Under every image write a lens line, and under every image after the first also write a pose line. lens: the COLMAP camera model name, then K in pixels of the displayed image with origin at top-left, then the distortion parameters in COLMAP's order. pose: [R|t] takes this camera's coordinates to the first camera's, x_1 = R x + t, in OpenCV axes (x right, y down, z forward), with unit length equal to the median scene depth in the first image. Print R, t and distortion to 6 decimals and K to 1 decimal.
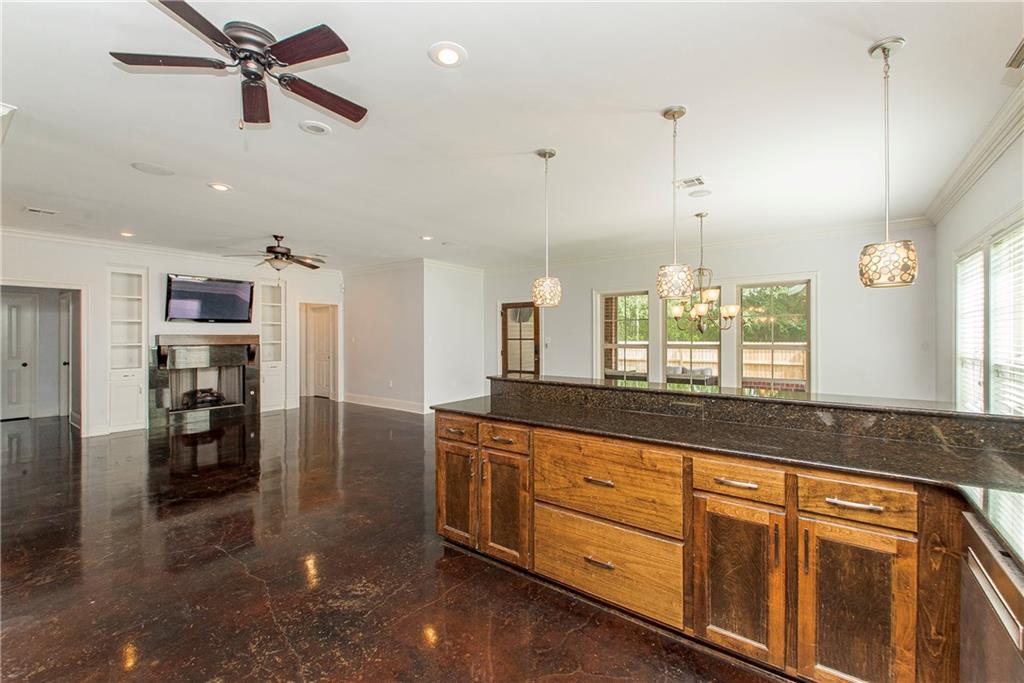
lens RADIAL K [[421.5, 0, 503.7], [0, 421.5, 334.6], [0, 0, 1]] dist [-0.000059, -0.000254]
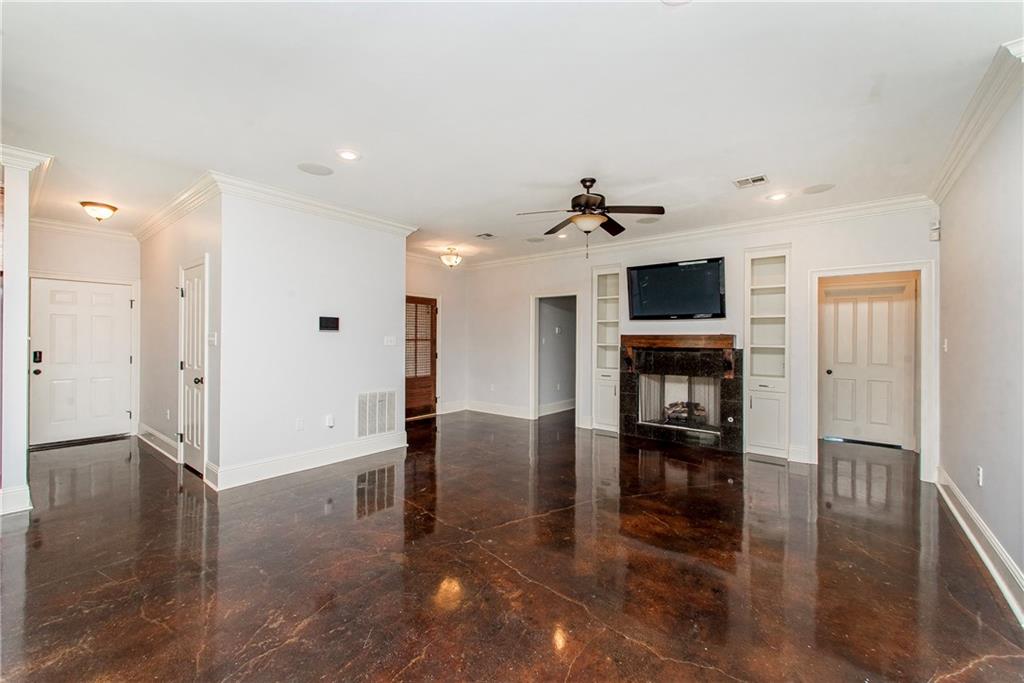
lens RADIAL K [[408.2, 0, 536.2], [0, 408.2, 338.3], [0, 0, 1]] dist [0.000499, -0.000275]
pose [[0.009160, 0.001524, -0.999957, 0.078463], [-0.004509, 0.999989, 0.001483, 0.006815], [0.999948, 0.004496, 0.009167, 0.791877]]
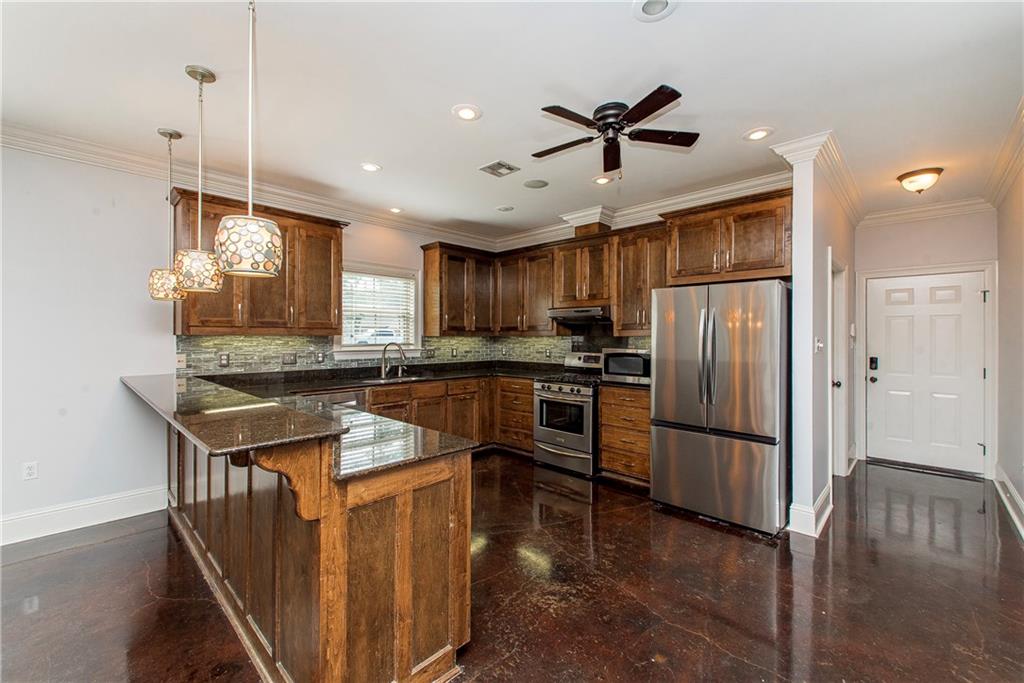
lens RADIAL K [[421.5, 0, 503.7], [0, 421.5, 334.6], [0, 0, 1]] dist [-0.000059, -0.000254]
pose [[-0.991891, -0.001918, 0.127073, -0.131163], [-0.002755, 0.999976, -0.006415, 0.003630], [-0.127058, -0.006713, -0.991873, 0.684535]]
